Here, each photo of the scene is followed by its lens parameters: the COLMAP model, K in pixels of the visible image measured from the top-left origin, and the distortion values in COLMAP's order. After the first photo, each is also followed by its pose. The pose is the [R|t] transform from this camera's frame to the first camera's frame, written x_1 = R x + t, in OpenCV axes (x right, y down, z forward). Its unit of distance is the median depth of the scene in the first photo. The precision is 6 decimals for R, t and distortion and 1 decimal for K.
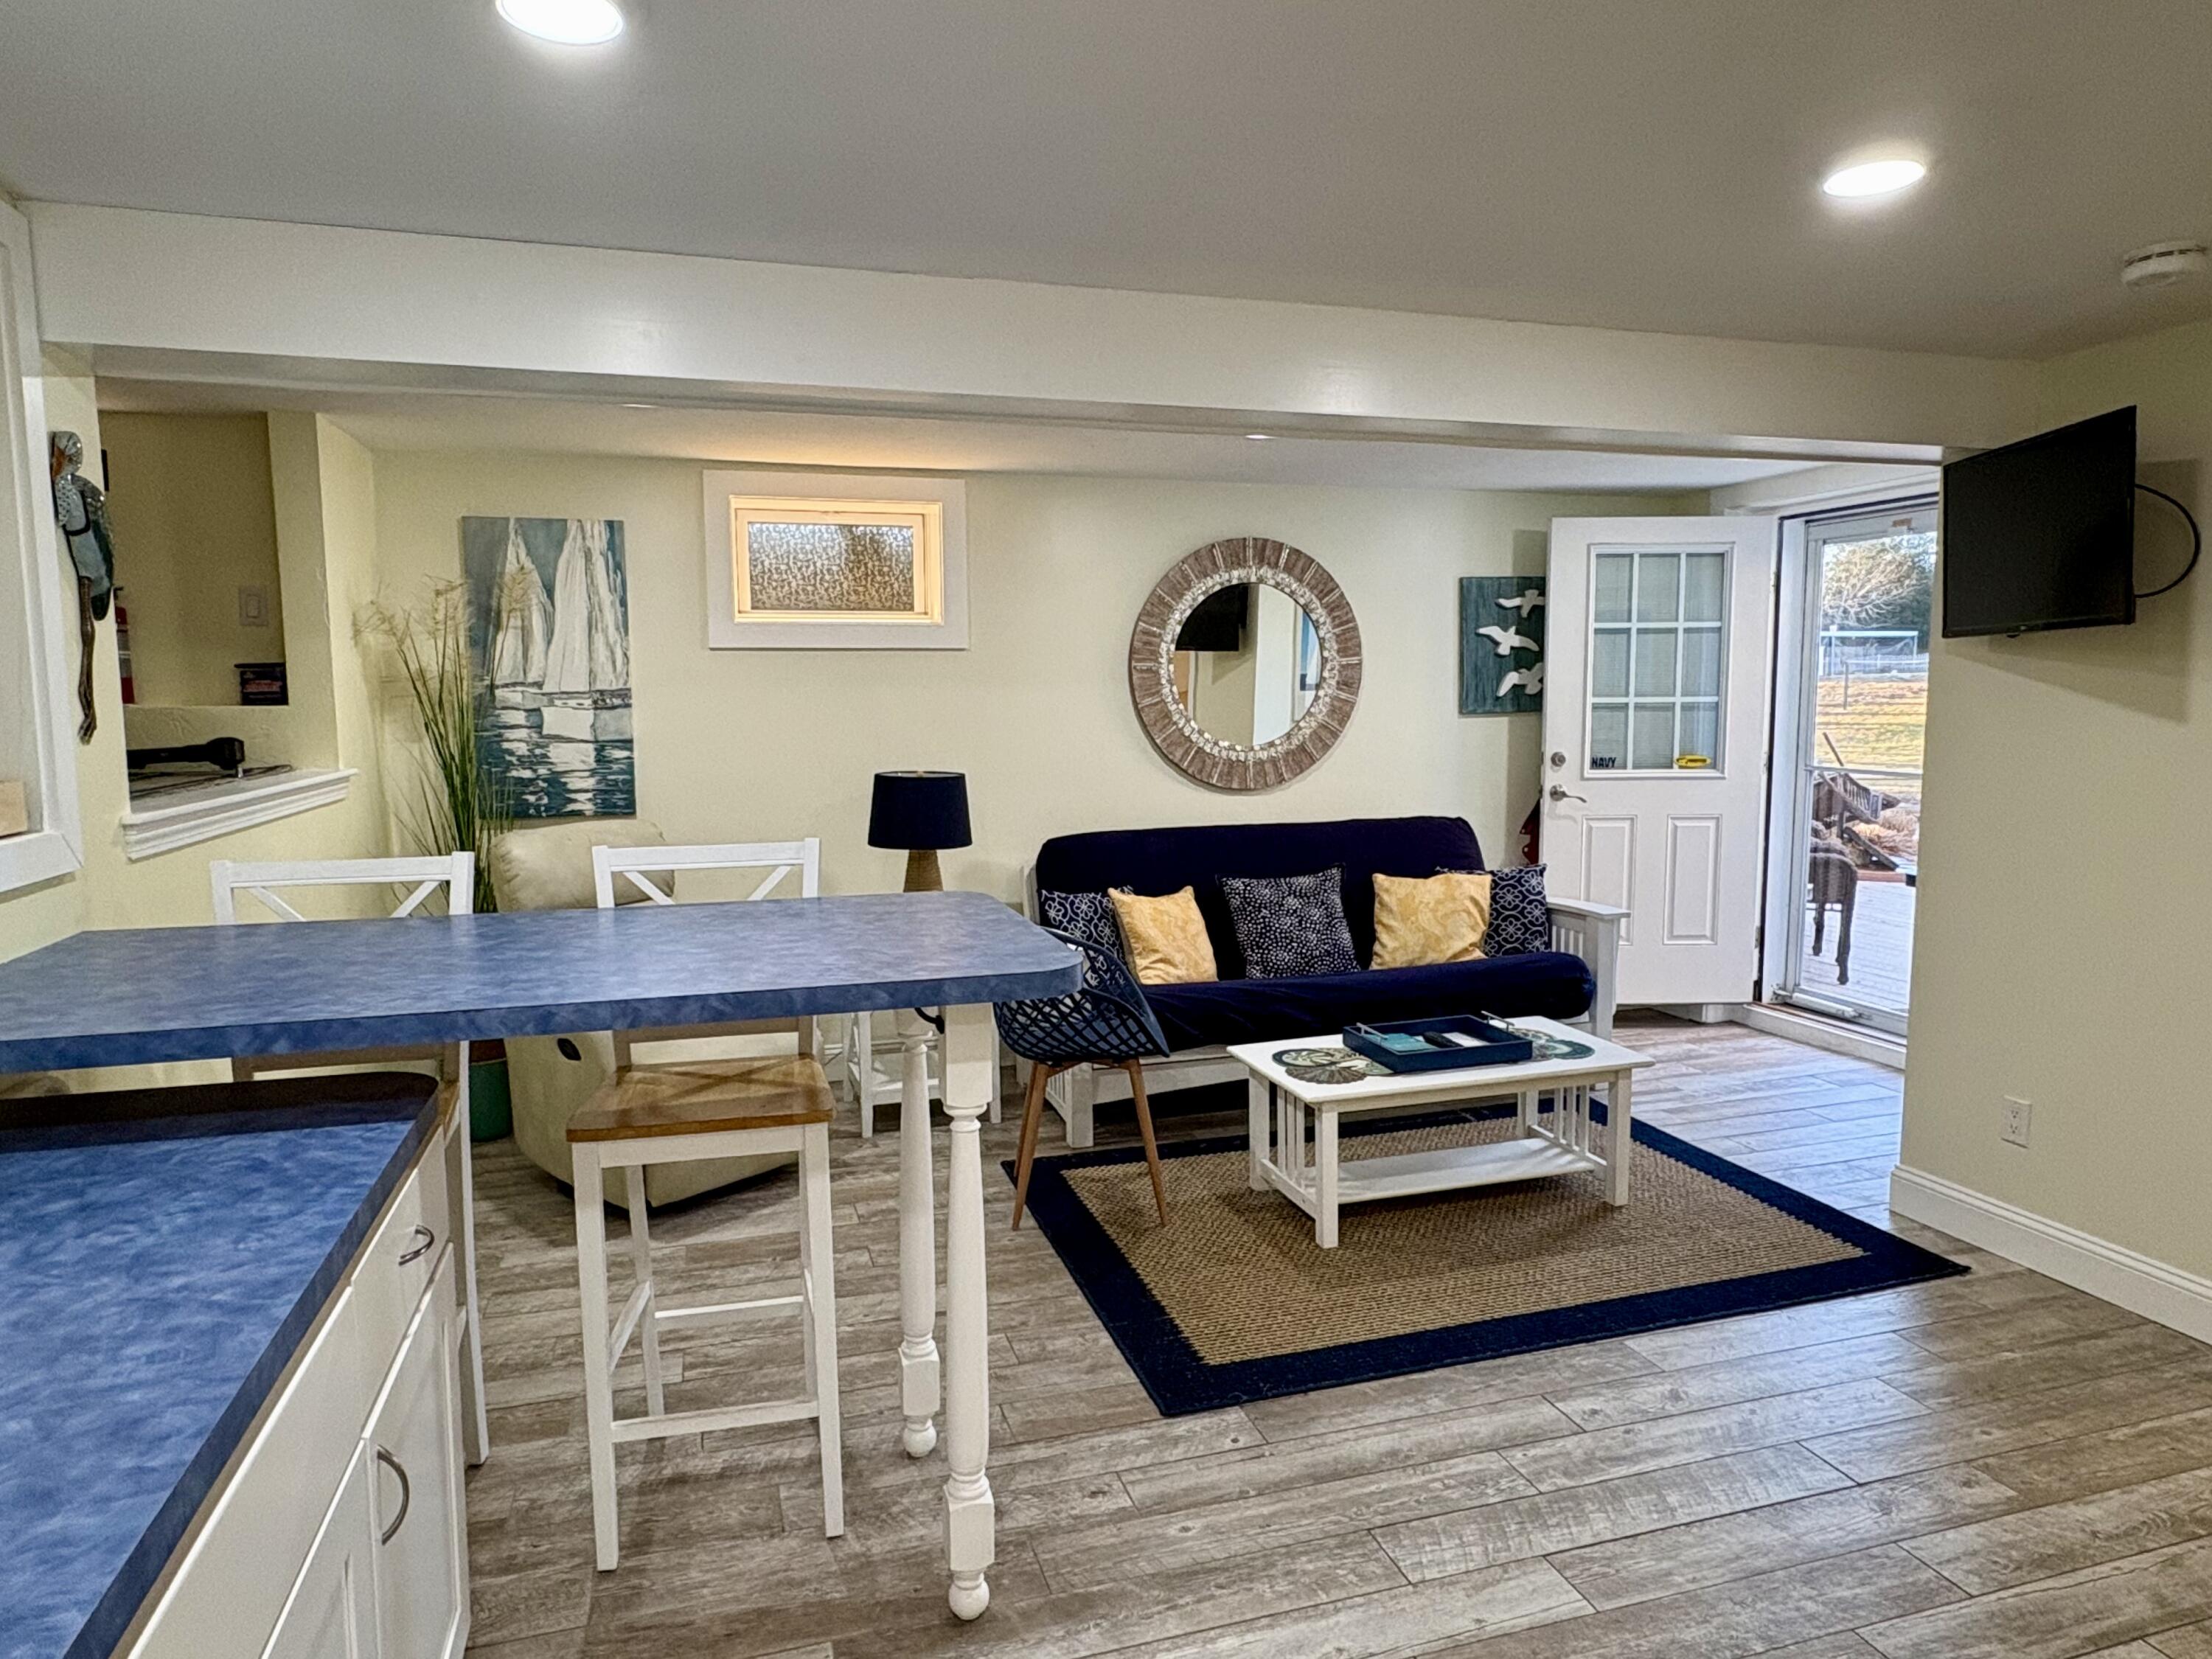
lens RADIAL K [[1365.4, 0, 1097.9], [0, 1365.4, 832.7], [0, 0, 1]] dist [-0.001022, 0.003731]
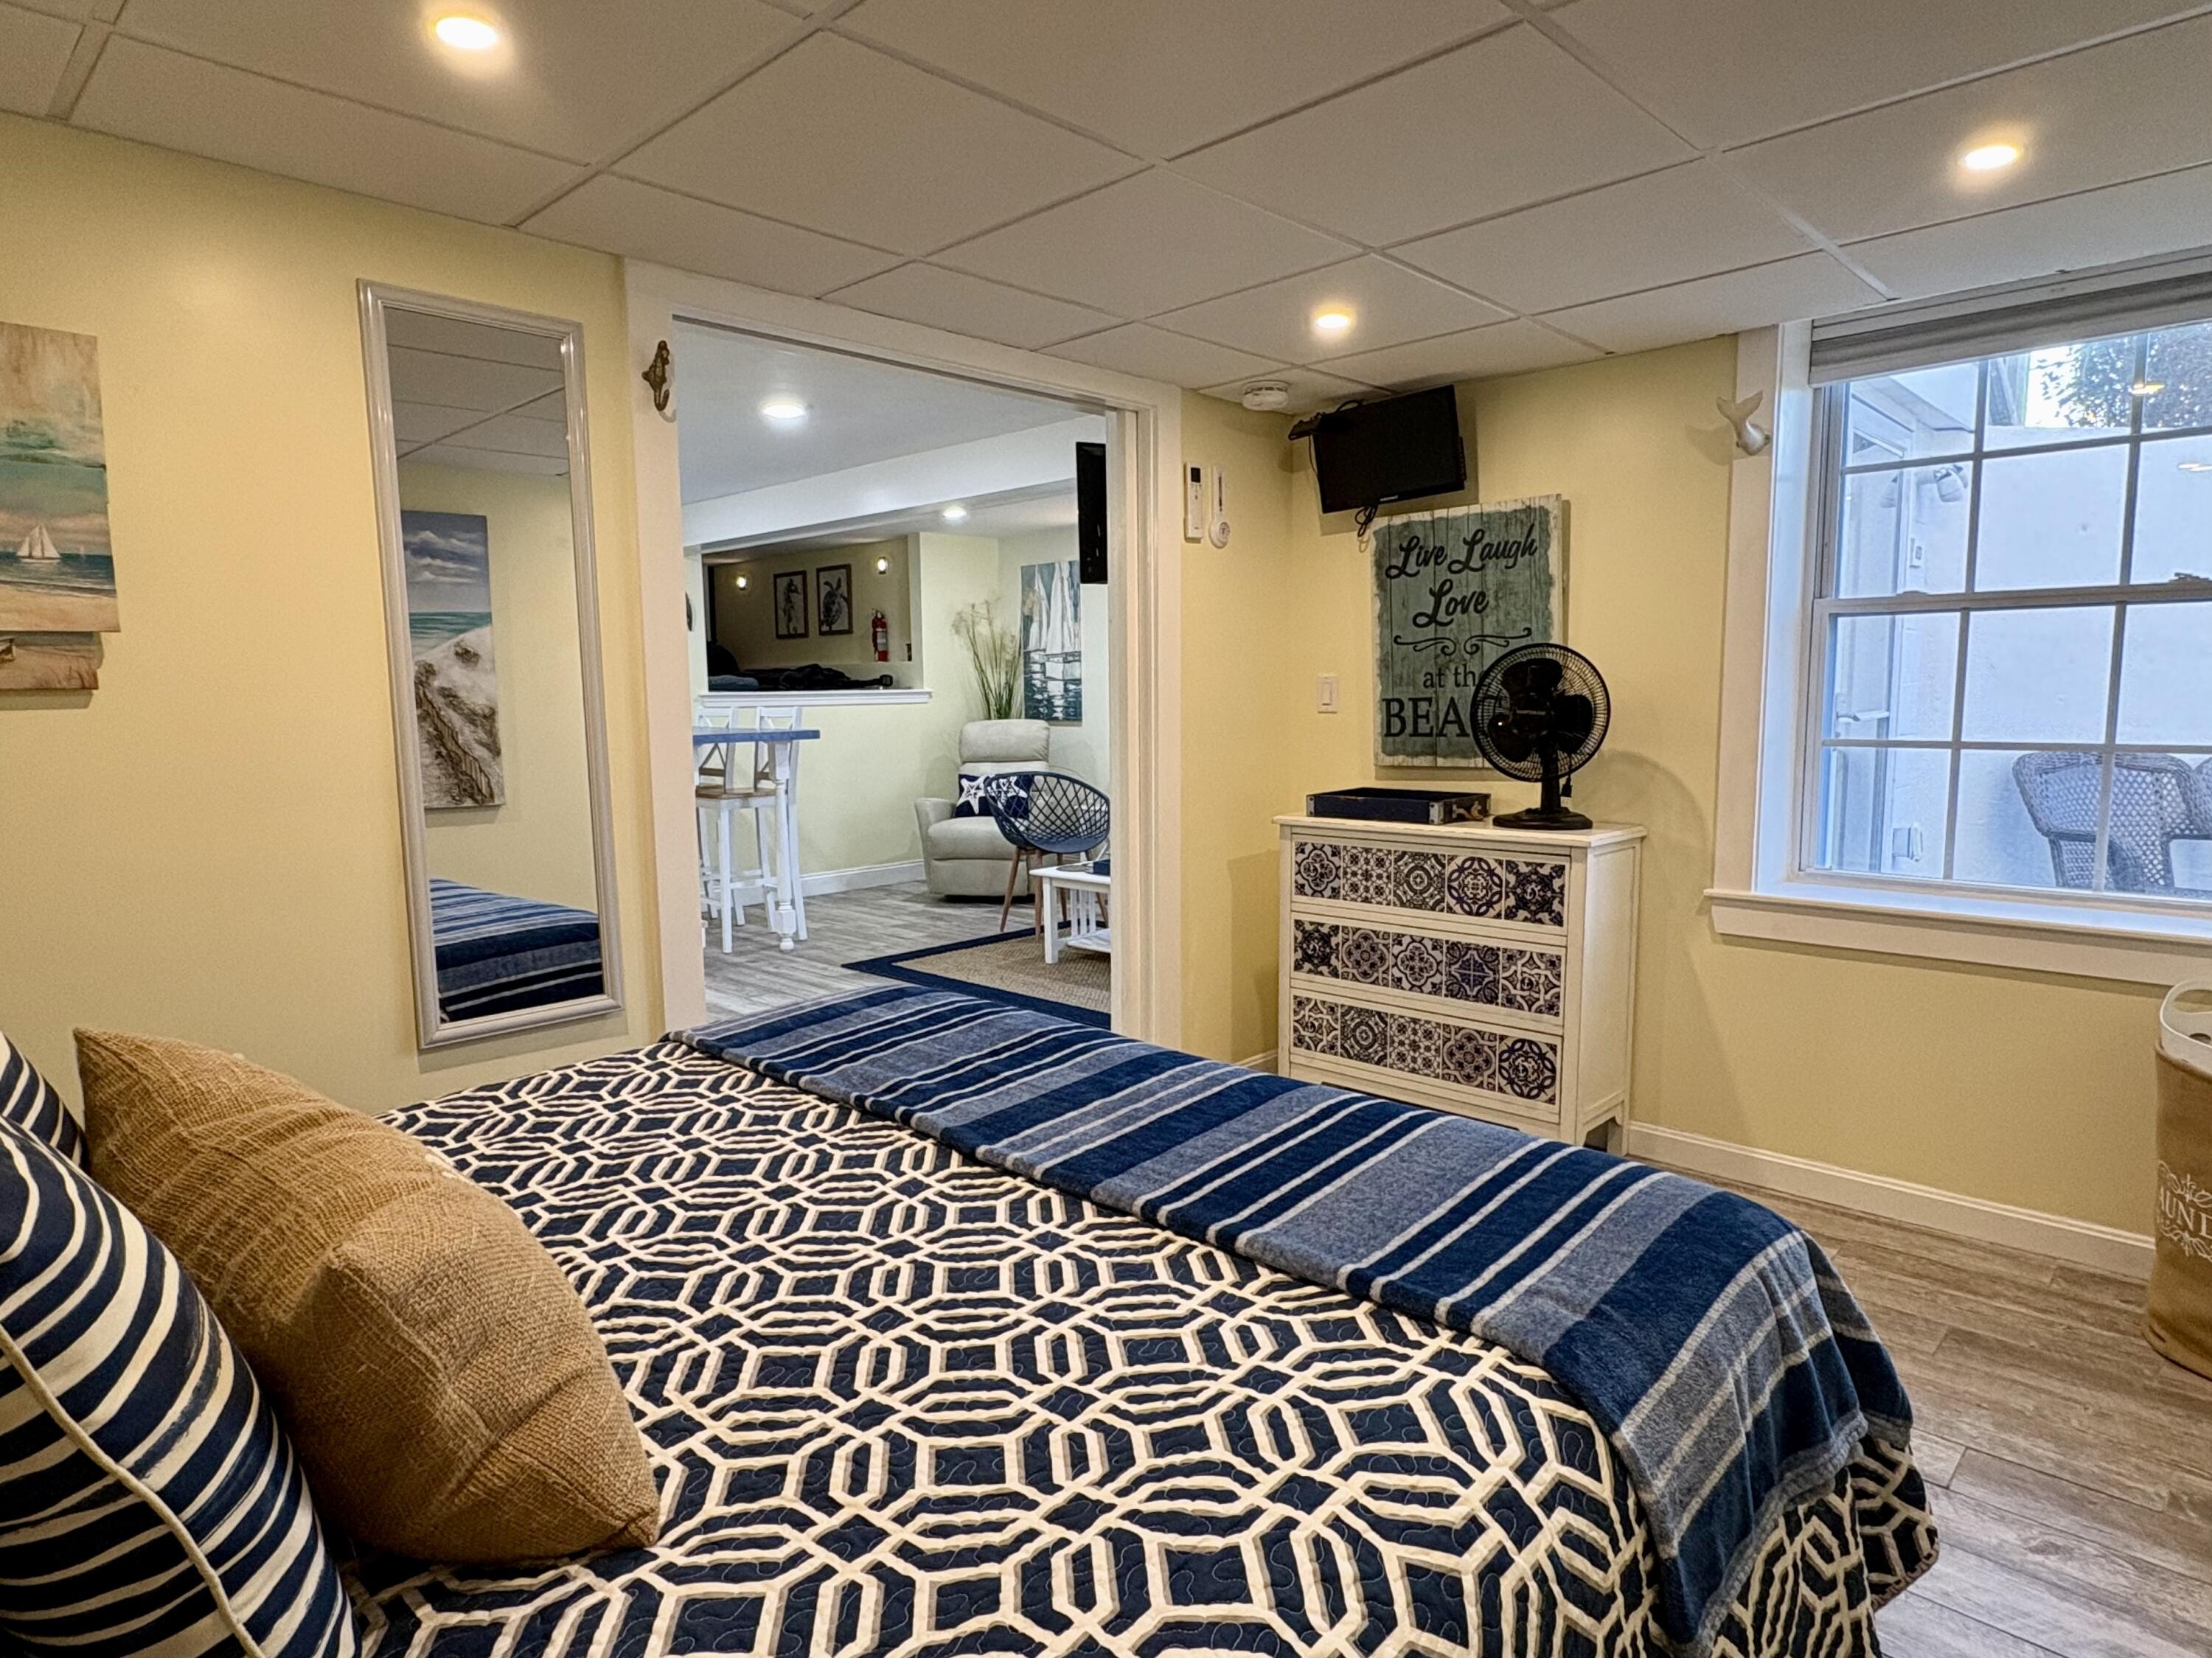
lens RADIAL K [[1199.3, 0, 1106.7], [0, 1199.3, 824.2], [0, 0, 1]] dist [0.003430, -0.001064]
pose [[0.513968, 0.098519, -0.852133, 1.095573], [-0.078894, 0.994602, 0.067406, 0.014720], [0.854174, 0.032584, 0.518966, 0.201138]]
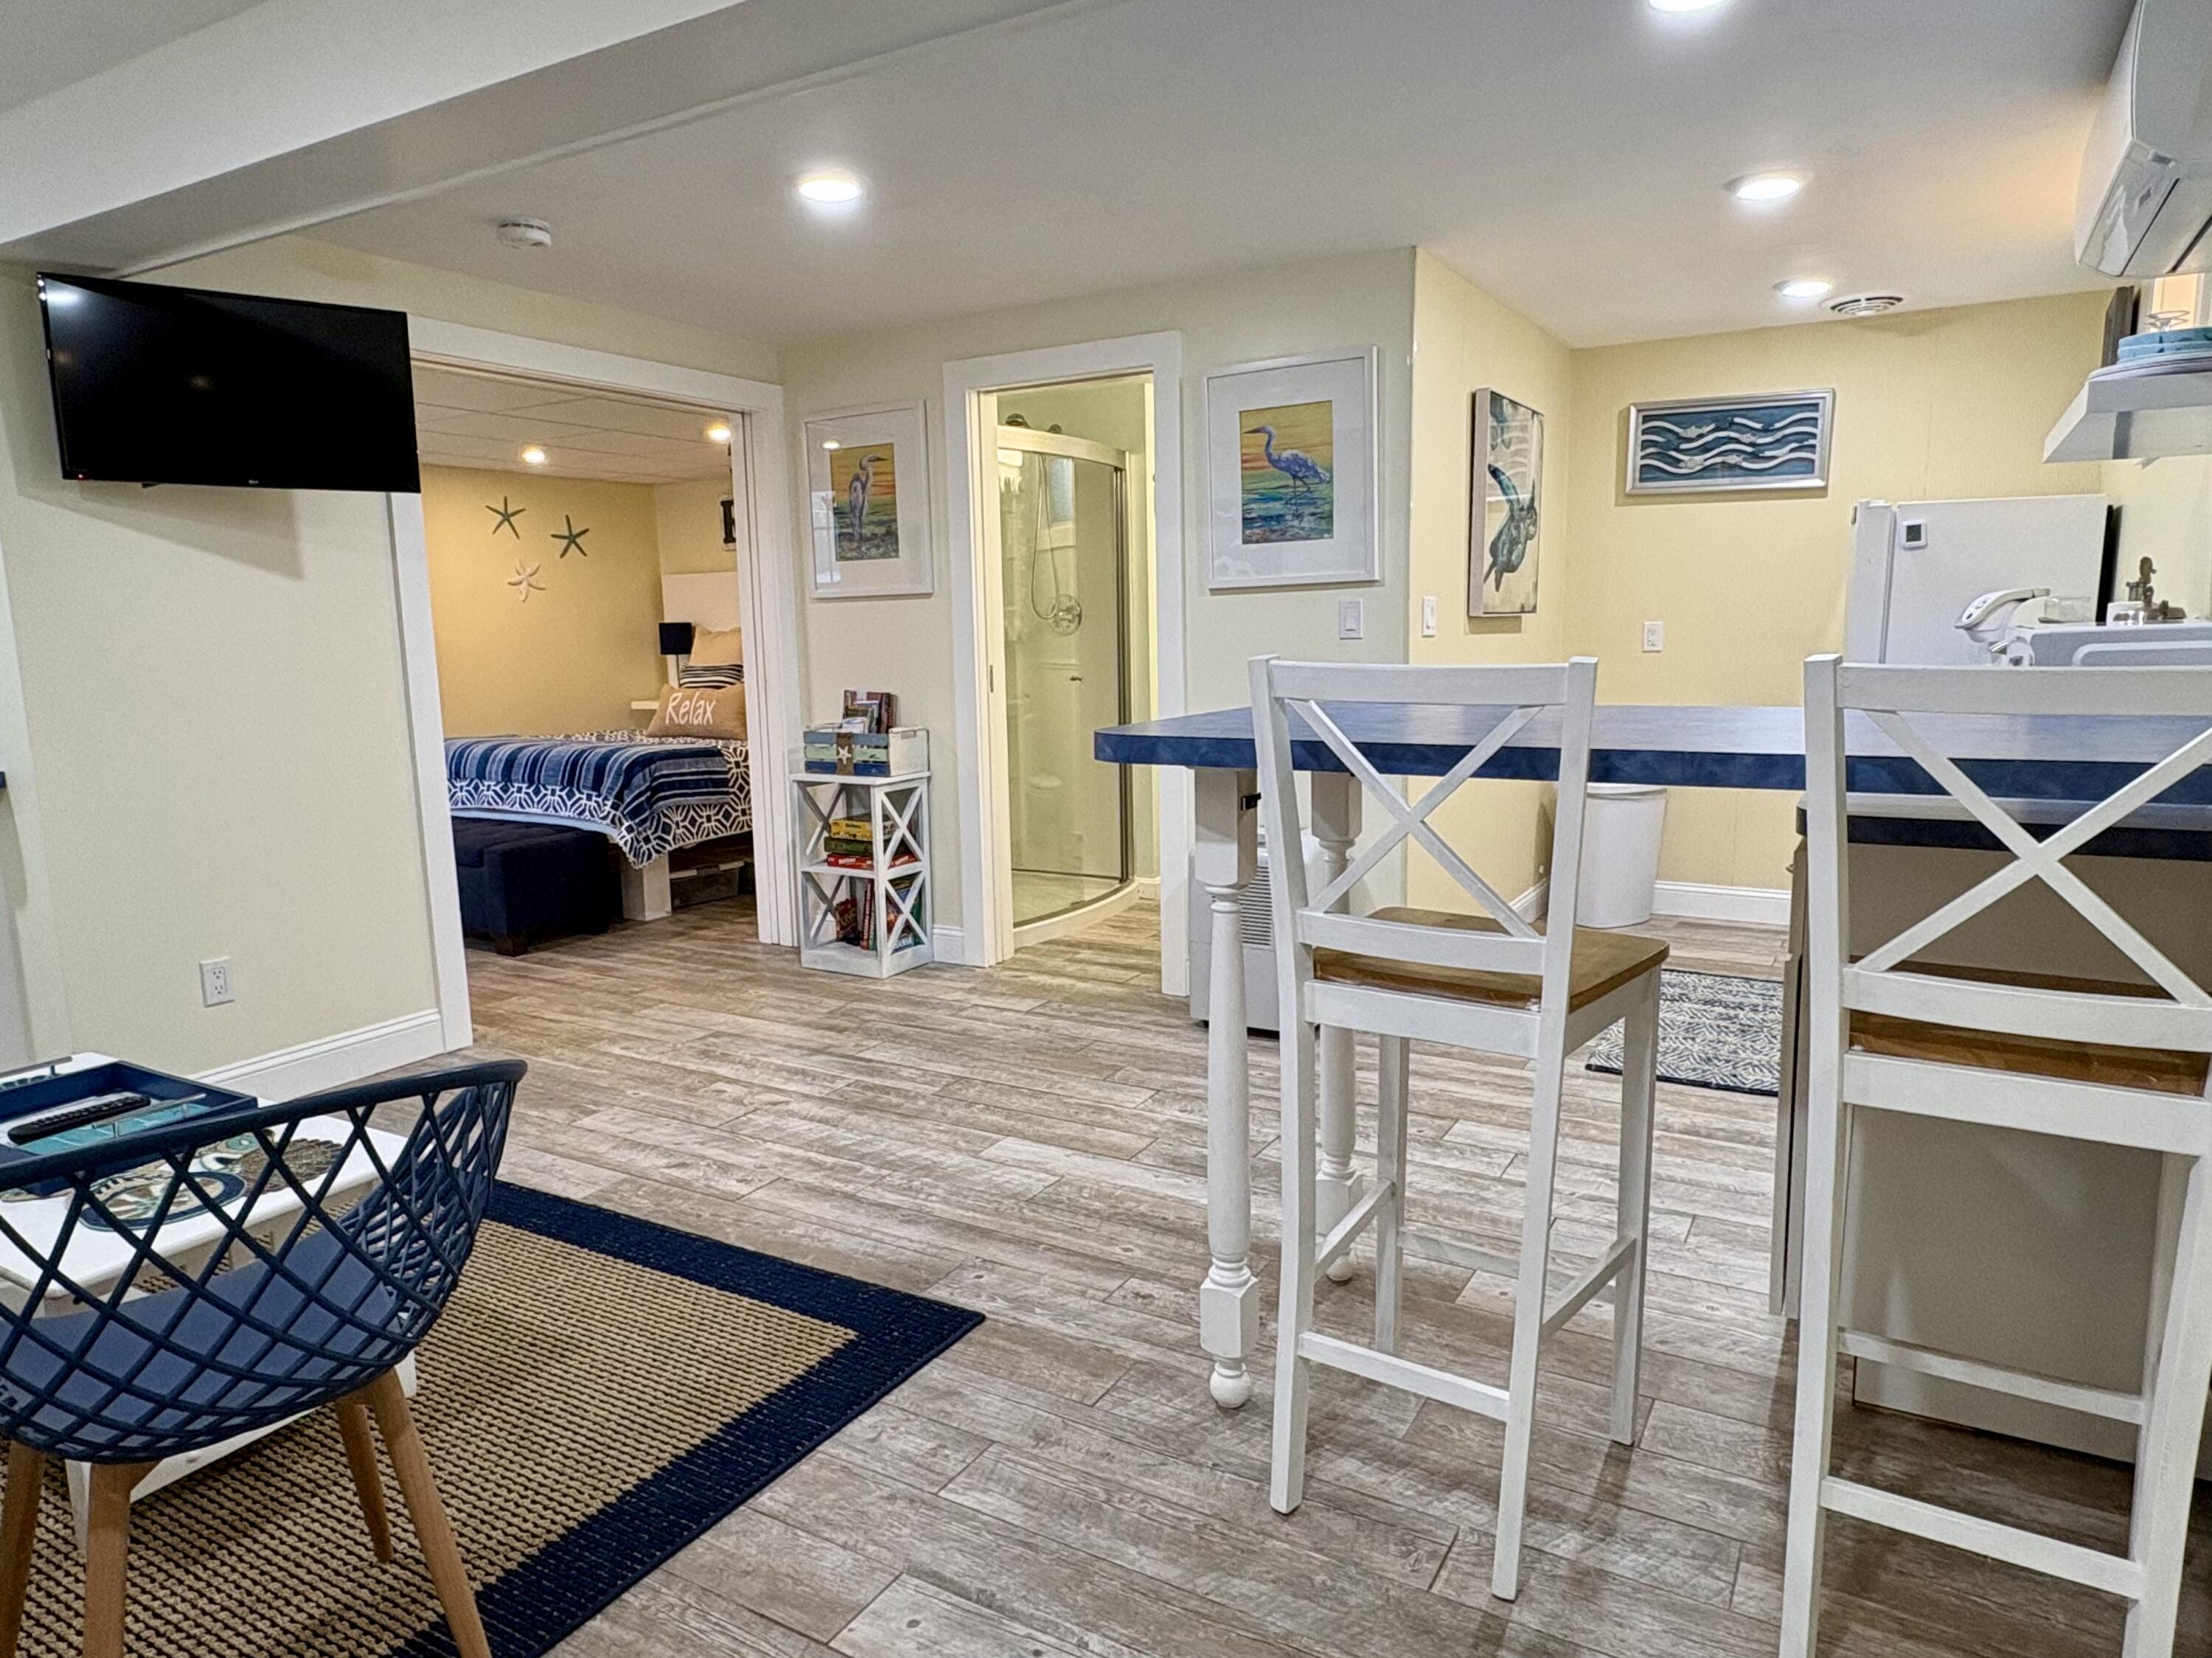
lens RADIAL K [[1365.3, 0, 1117.3], [0, 1365.3, 840.7], [0, 0, 1]] dist [-0.001022, 0.003731]
pose [[-0.688568, -0.096499, 0.718722, -0.359988], [0.097558, 0.969770, 0.223671, -0.035577], [-0.718579, 0.224130, -0.658339, 0.851273]]
